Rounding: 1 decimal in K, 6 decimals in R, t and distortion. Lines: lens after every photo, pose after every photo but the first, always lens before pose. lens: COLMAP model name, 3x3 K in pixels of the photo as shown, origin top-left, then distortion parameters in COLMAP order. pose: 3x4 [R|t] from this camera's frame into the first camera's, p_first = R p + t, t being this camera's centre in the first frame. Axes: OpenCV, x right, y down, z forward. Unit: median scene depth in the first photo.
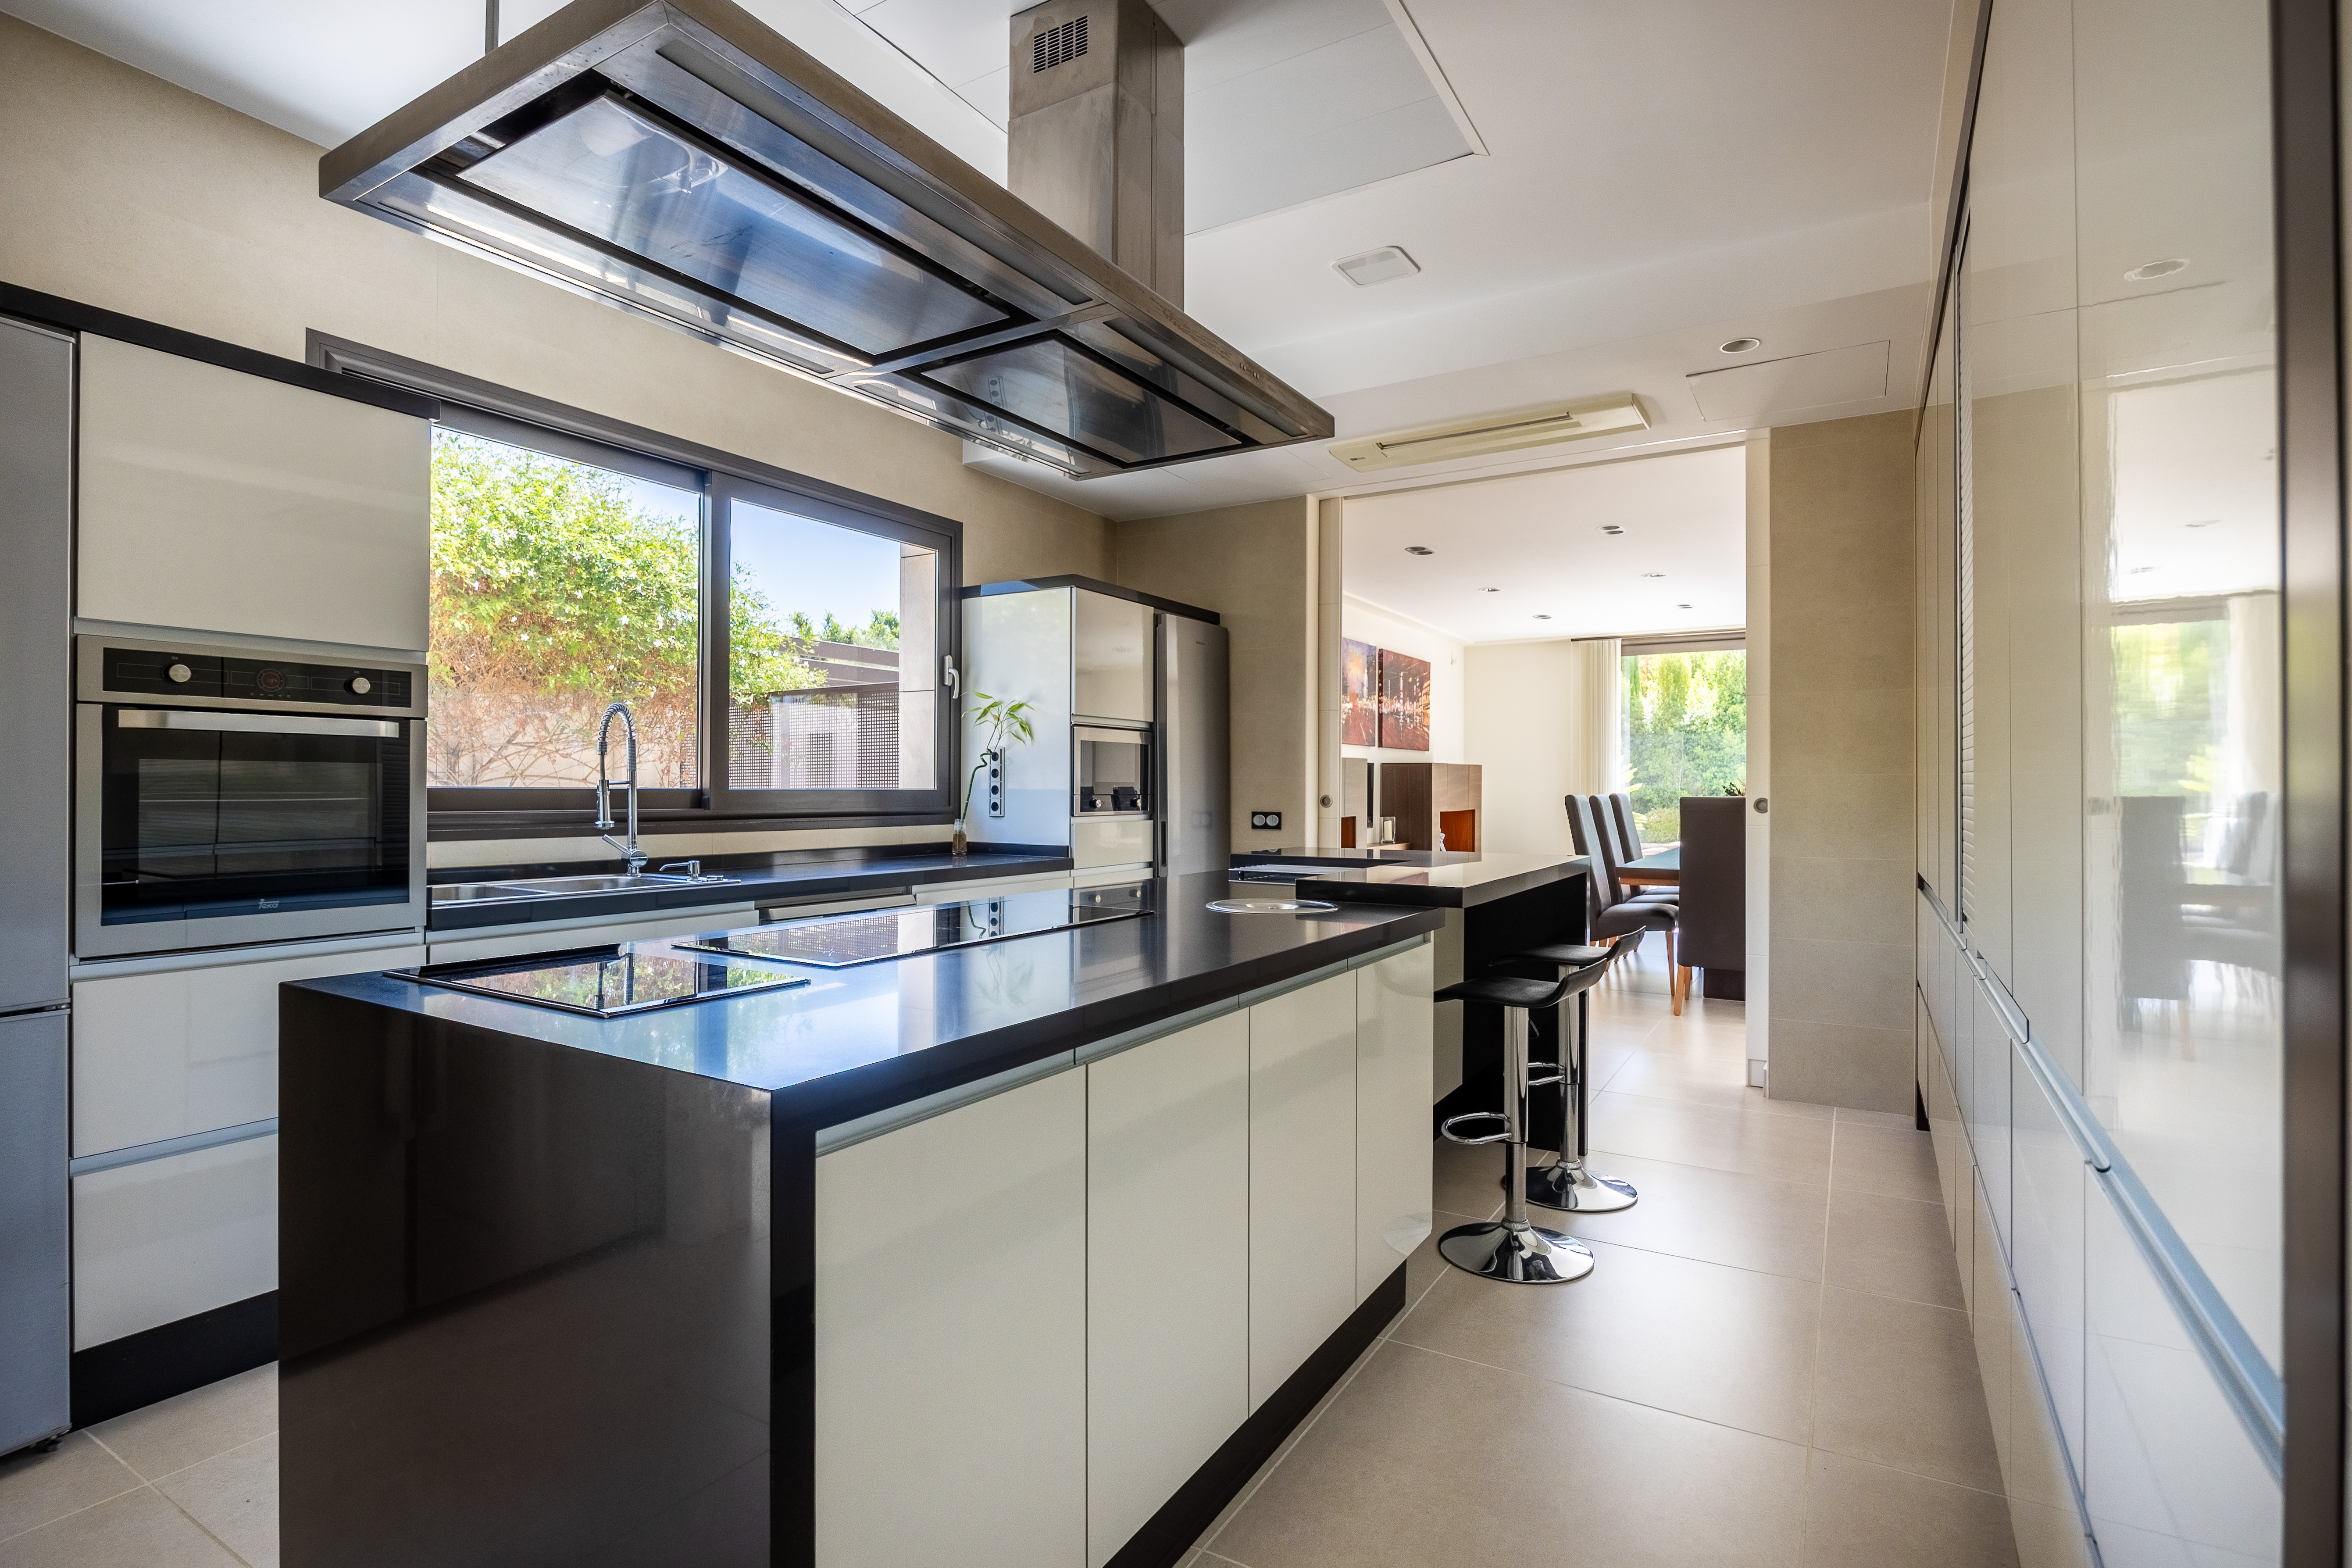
lens RADIAL K [[1133.4, 0, 1170.8], [0, 1133.4, 782.6], [0, 0, 1]] dist [-0.013078, 0.002285]
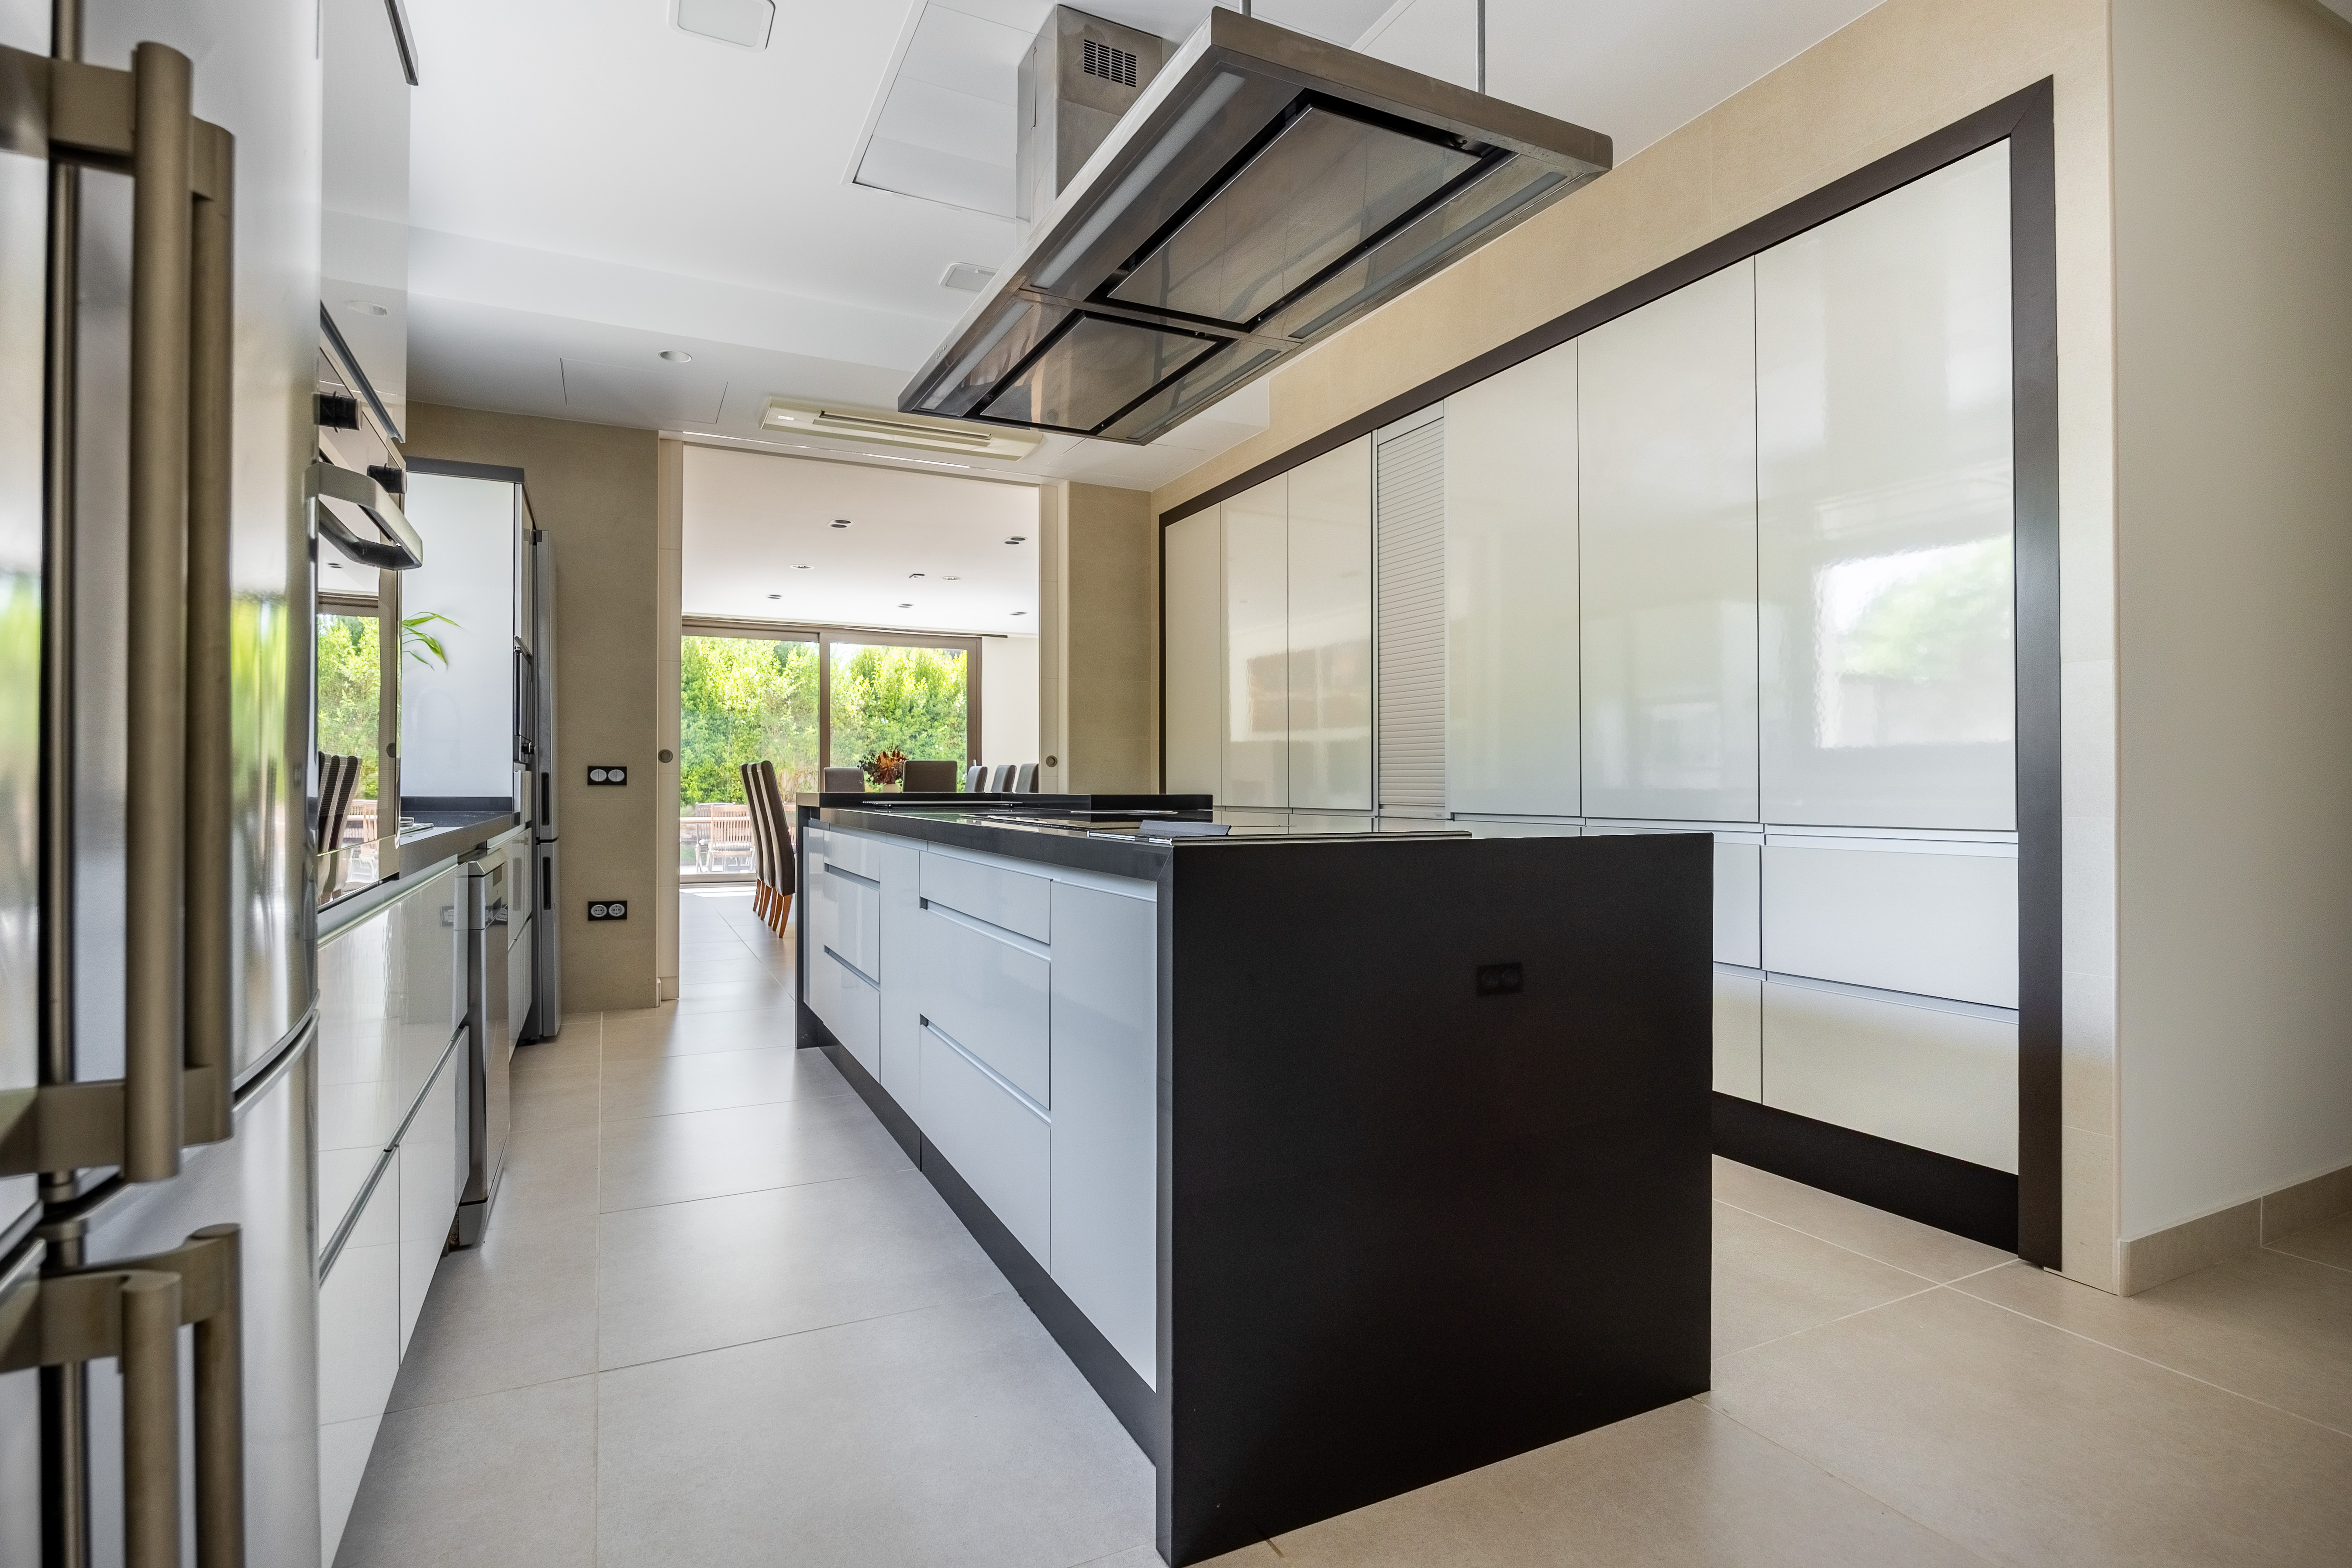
lens RADIAL K [[1133.3, 0, 1156.2], [0, 1133.3, 784.1], [0, 0, 1]] dist [-0.013078, 0.002285]
pose [[0.555313, 0.001717, 0.831640, -0.530113], [-0.007742, 0.999965, 0.003105, 0.041898], [-0.831605, -0.008163, 0.555307, 0.159773]]
